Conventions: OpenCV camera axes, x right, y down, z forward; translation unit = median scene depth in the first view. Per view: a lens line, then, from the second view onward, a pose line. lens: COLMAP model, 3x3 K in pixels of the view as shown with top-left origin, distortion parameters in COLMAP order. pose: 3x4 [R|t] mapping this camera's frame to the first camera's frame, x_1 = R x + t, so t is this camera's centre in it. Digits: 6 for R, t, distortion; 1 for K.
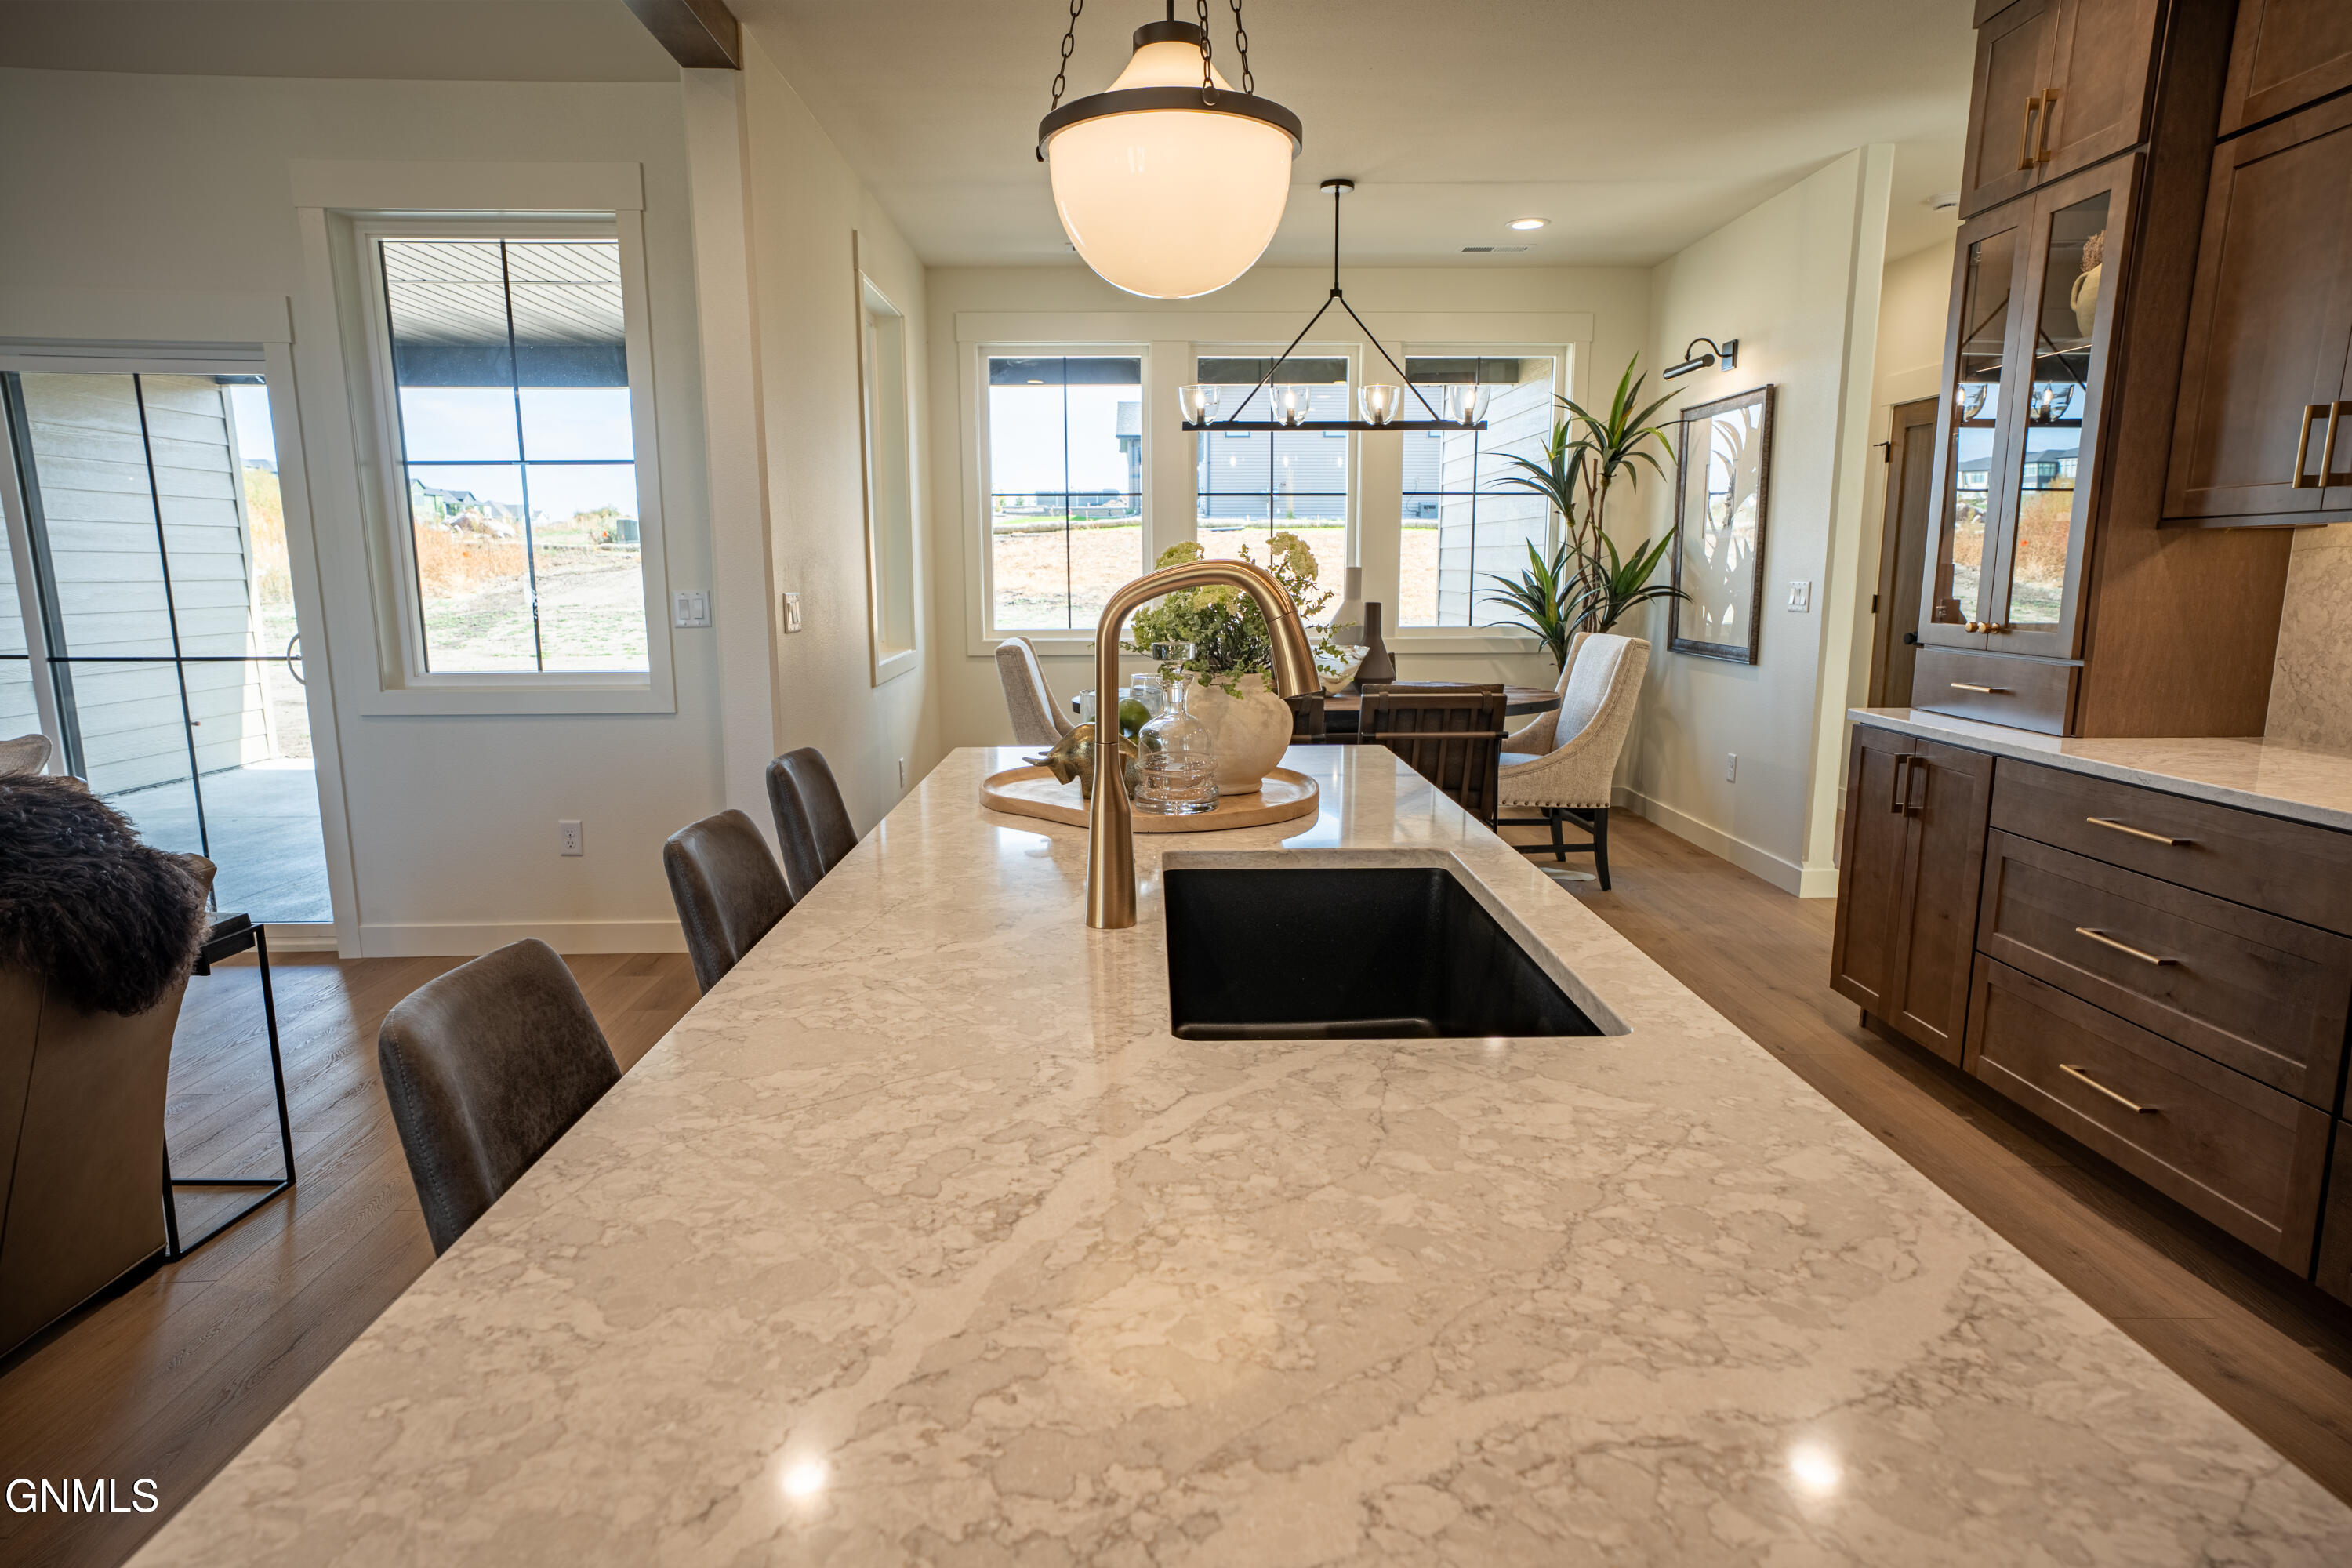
lens RADIAL K [[1320.4, 0, 1176.0], [0, 1320.4, 784.0], [0, 0, 1]] dist [-0.037514, 0.058351]
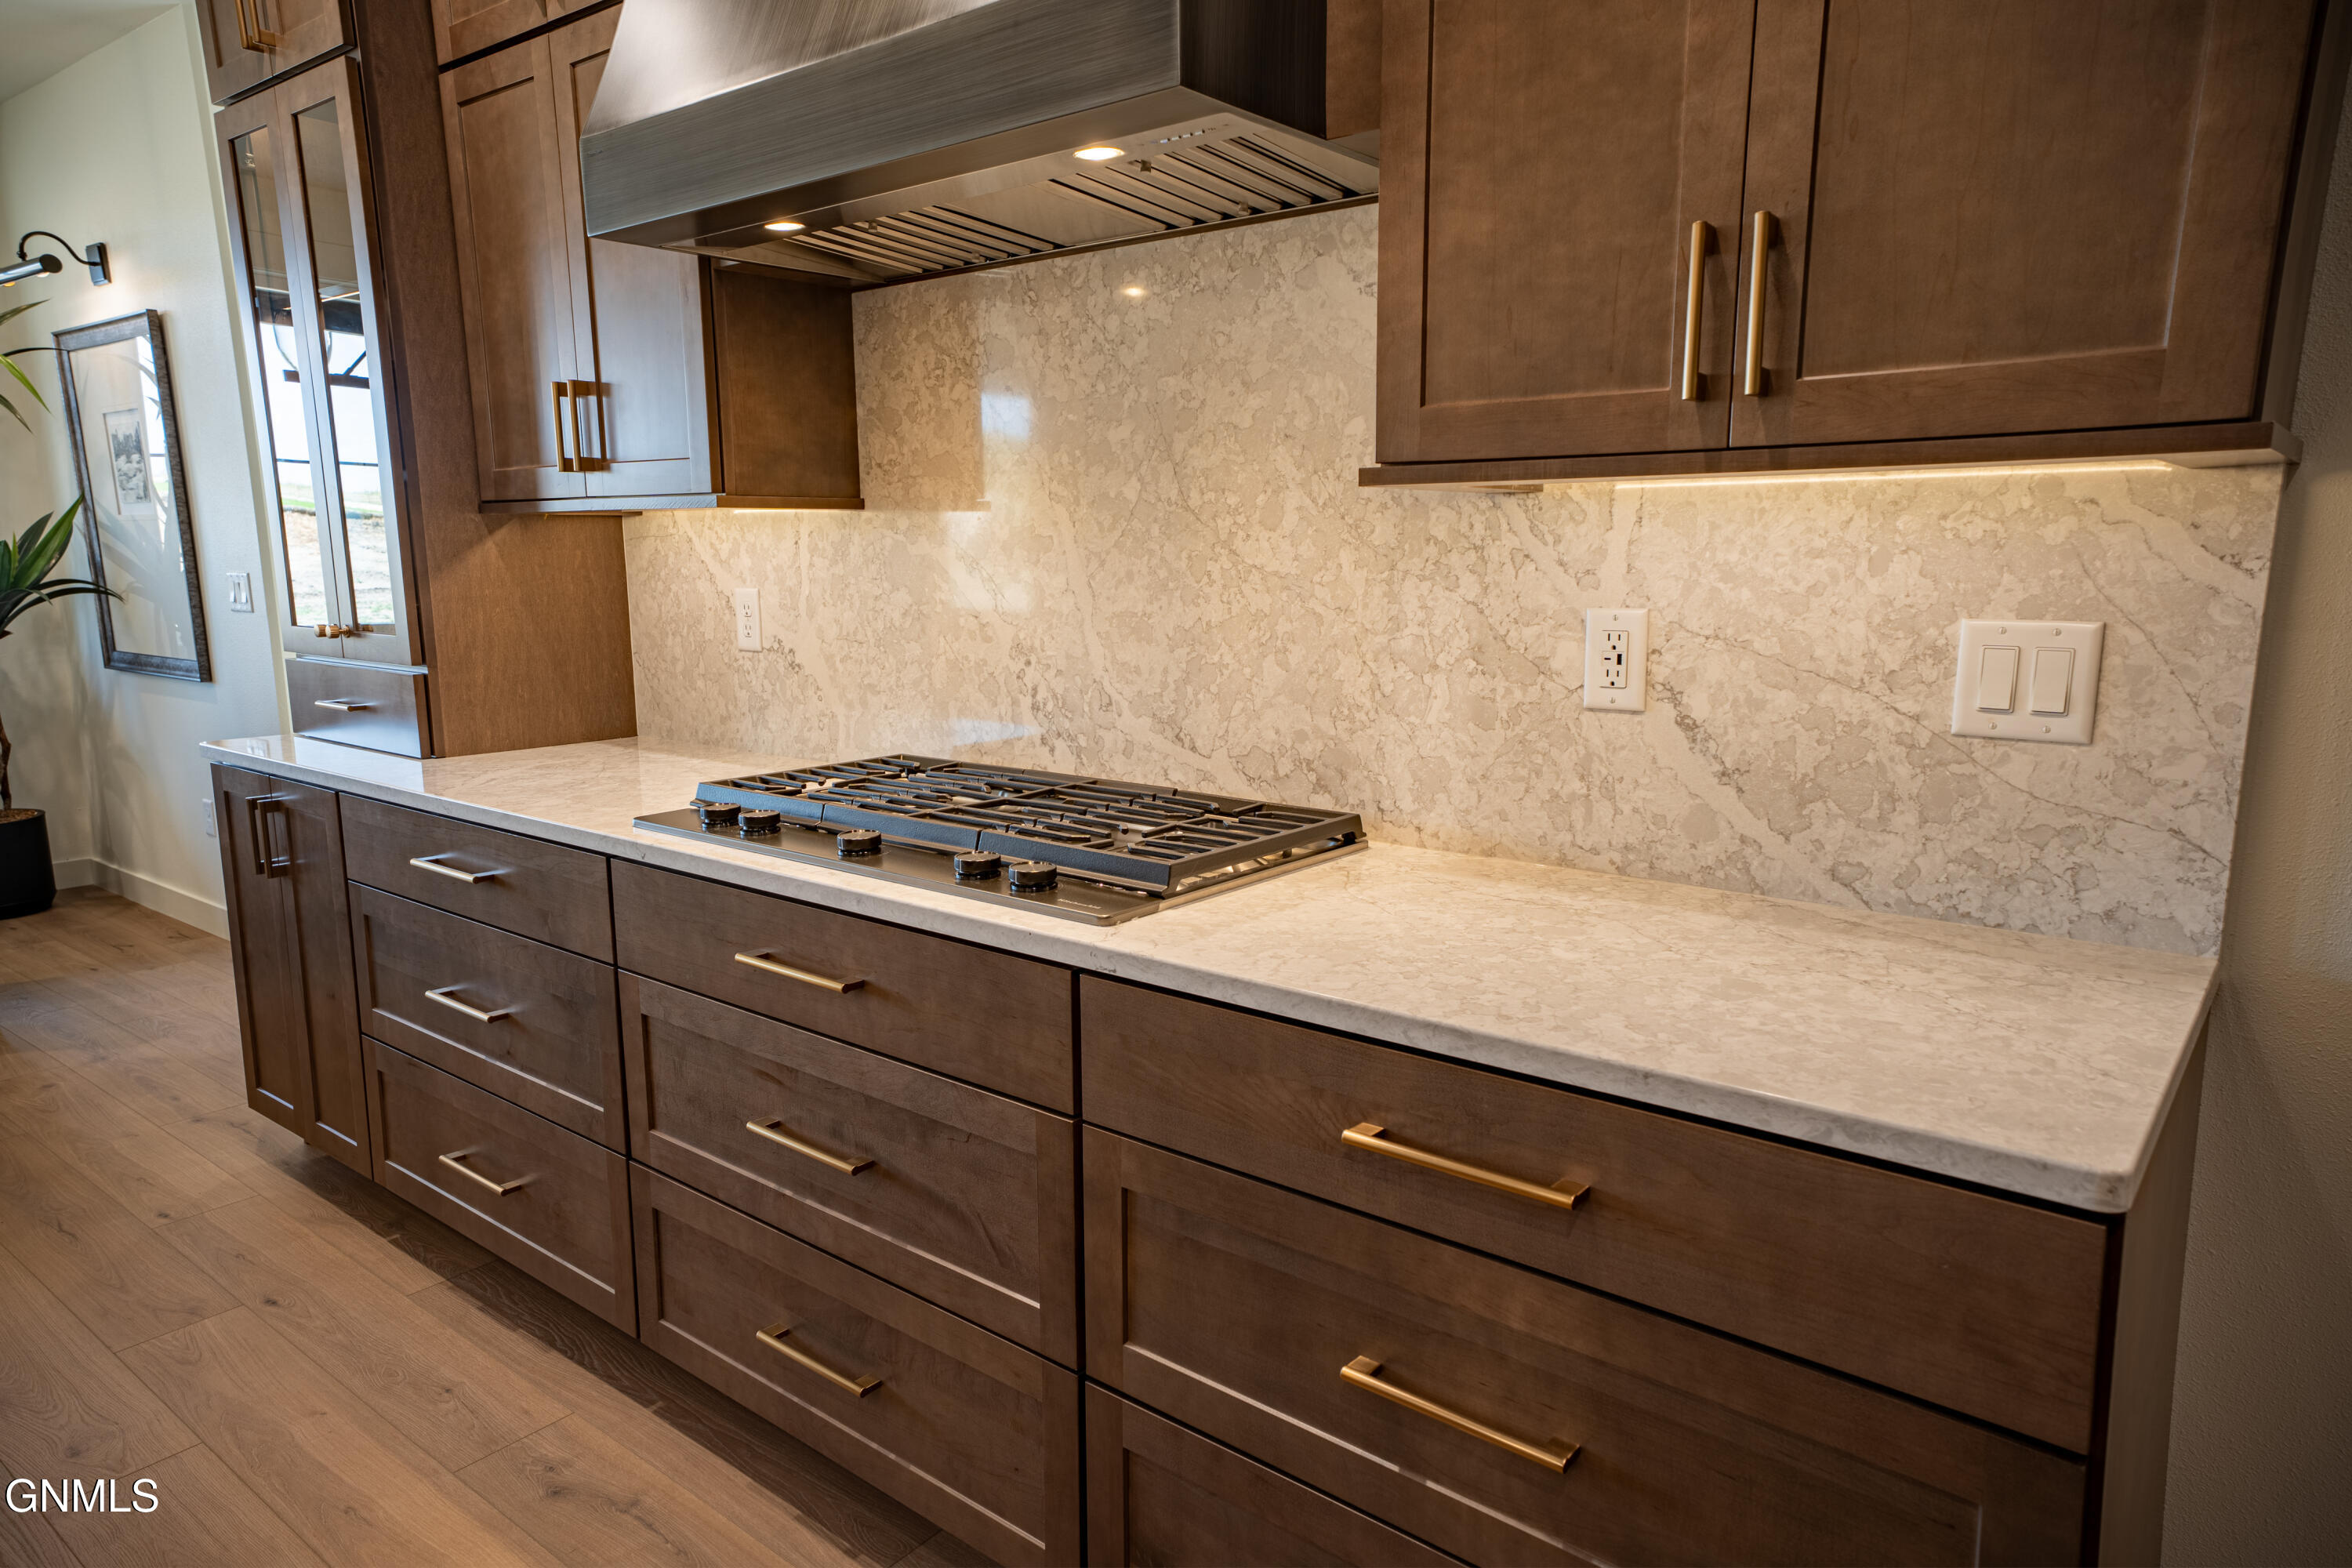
lens RADIAL K [[1463.7, 0, 1176.0], [0, 1463.7, 784.0], [0, 0, 1]] dist [-0.017097, 0.089740]
pose [[0.645160, -0.124506, 0.753835, 0.152762], [0.130630, 0.990081, 0.051726, -0.003042], [-0.752798, 0.065102, 0.655025, 0.015564]]
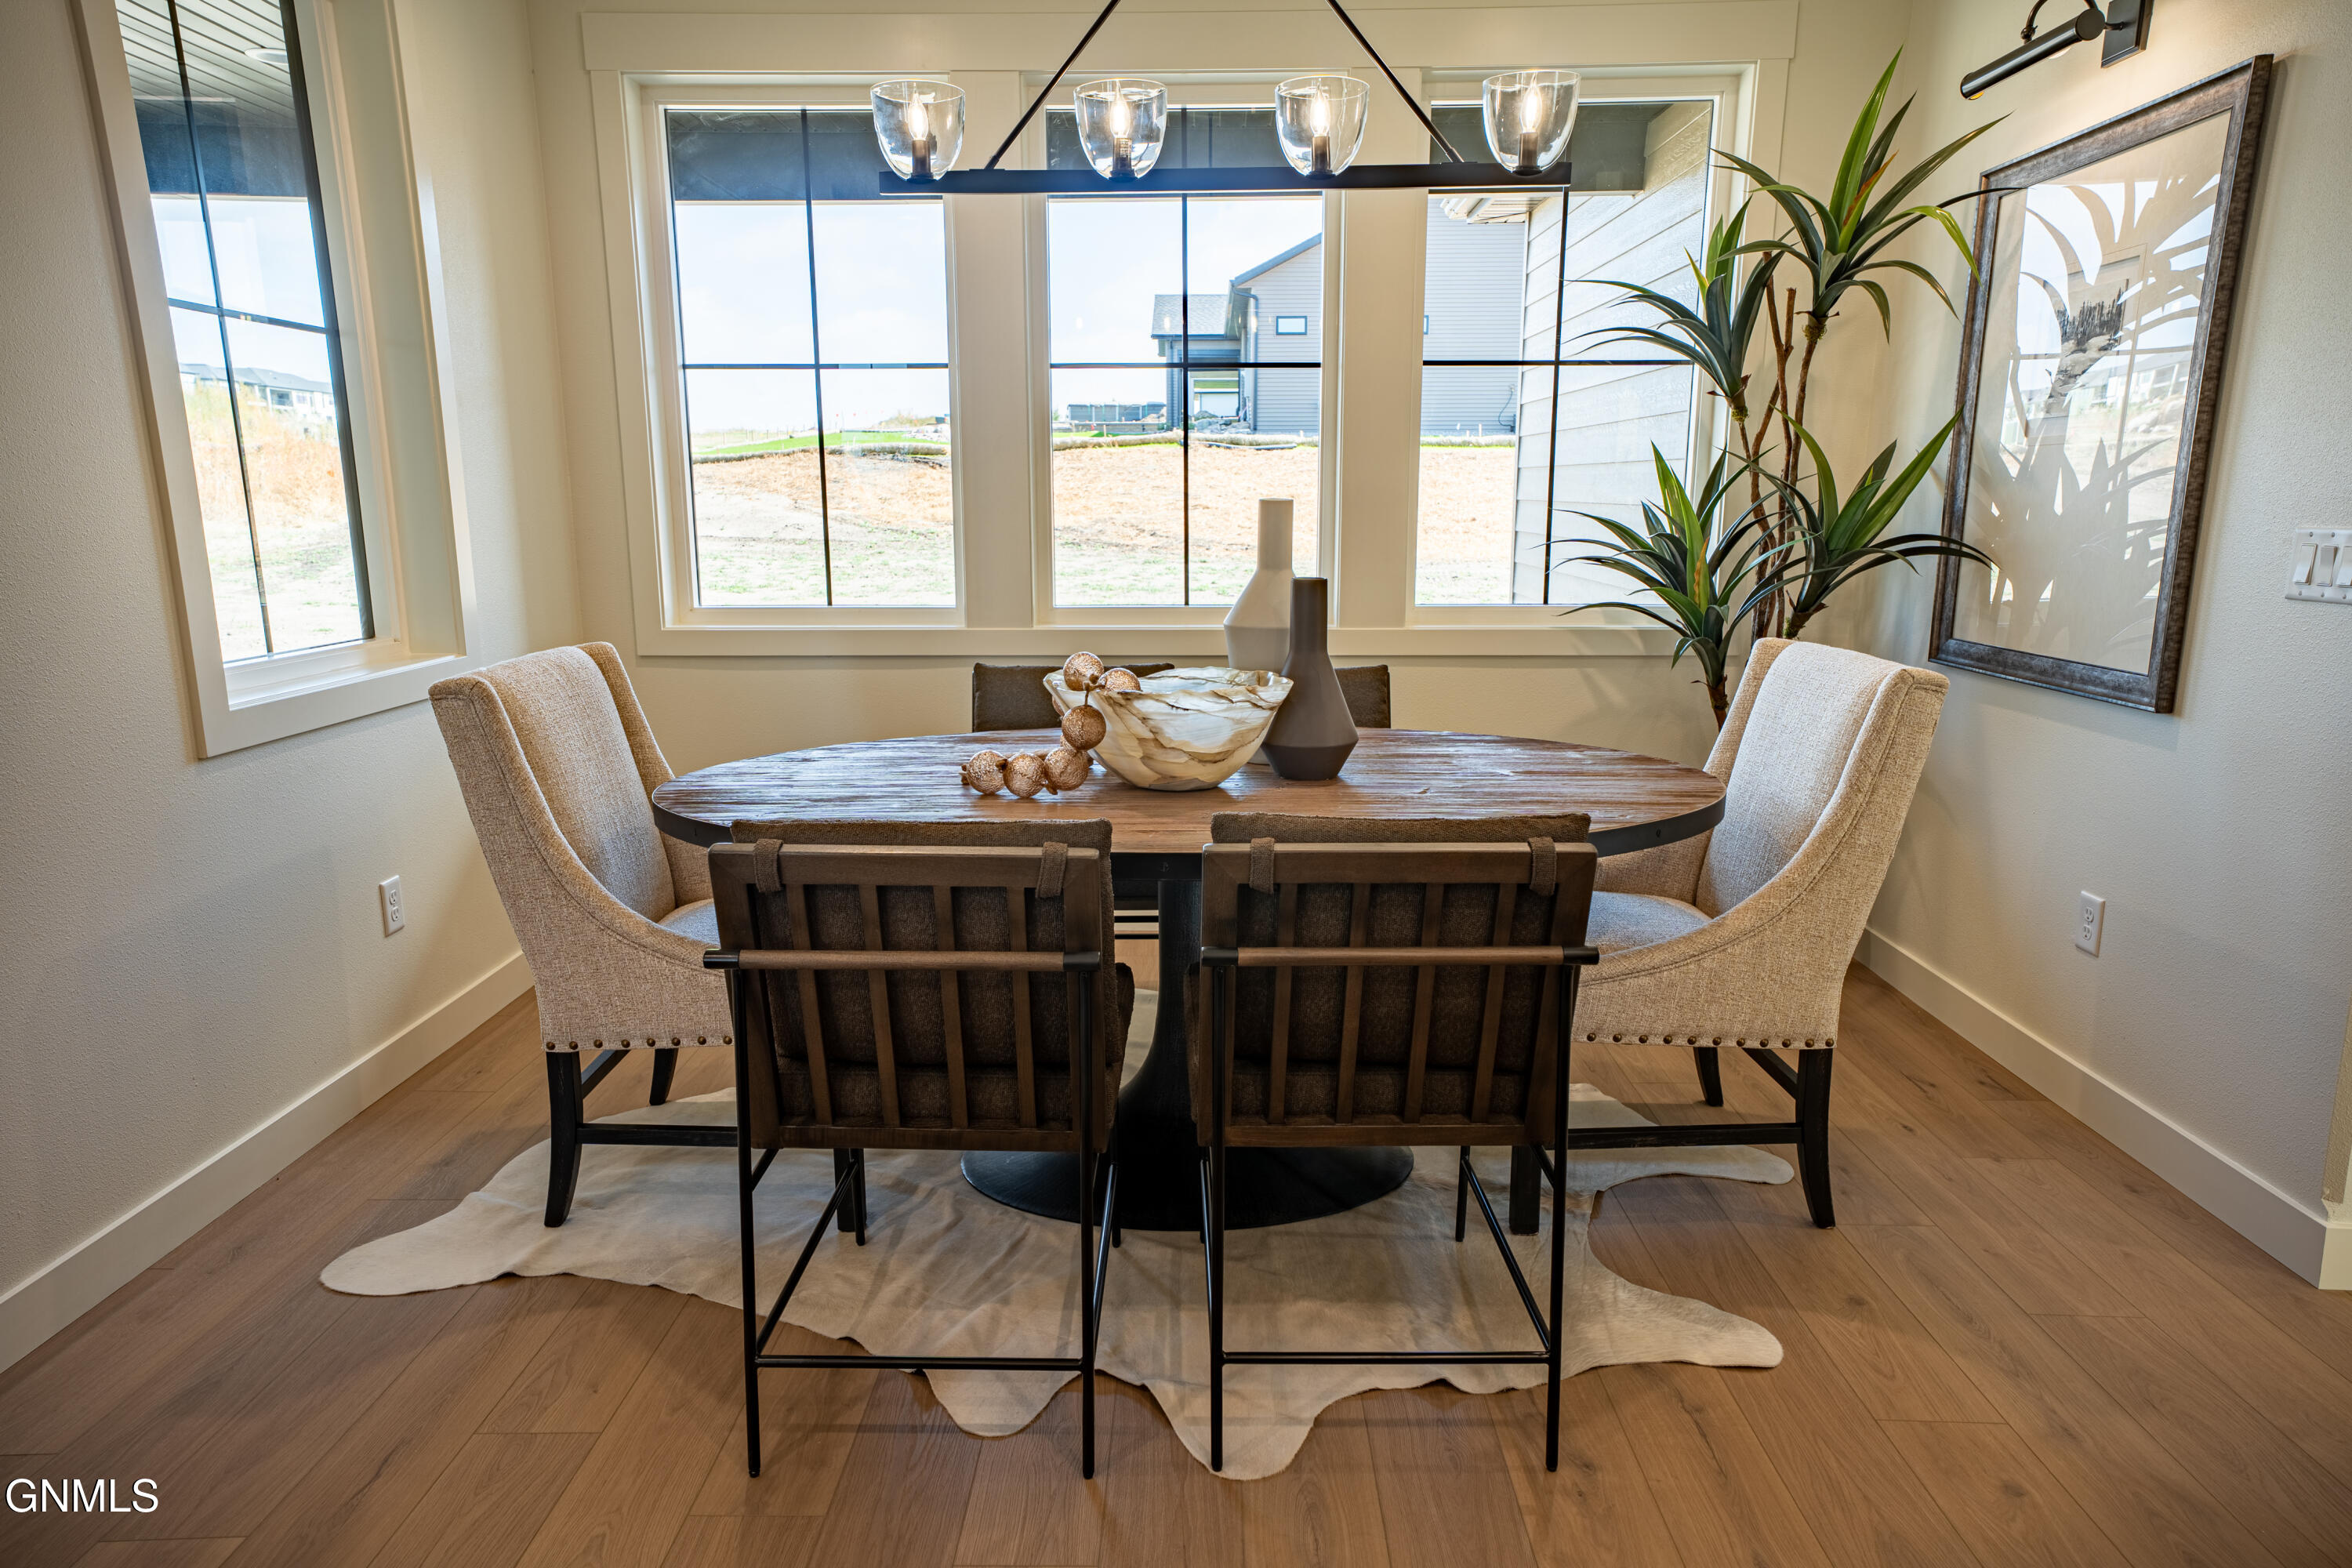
lens RADIAL K [[1505.5, 0, 1176.0], [0, 1505.5, 784.0], [0, 0, 1]] dist [0.027717, 0.001946]
pose [[0.999214, 0.009726, -0.038436, 0.125163], [-0.008673, 0.999585, 0.027485, -0.081236], [0.038688, -0.027131, 0.998883, 0.479763]]
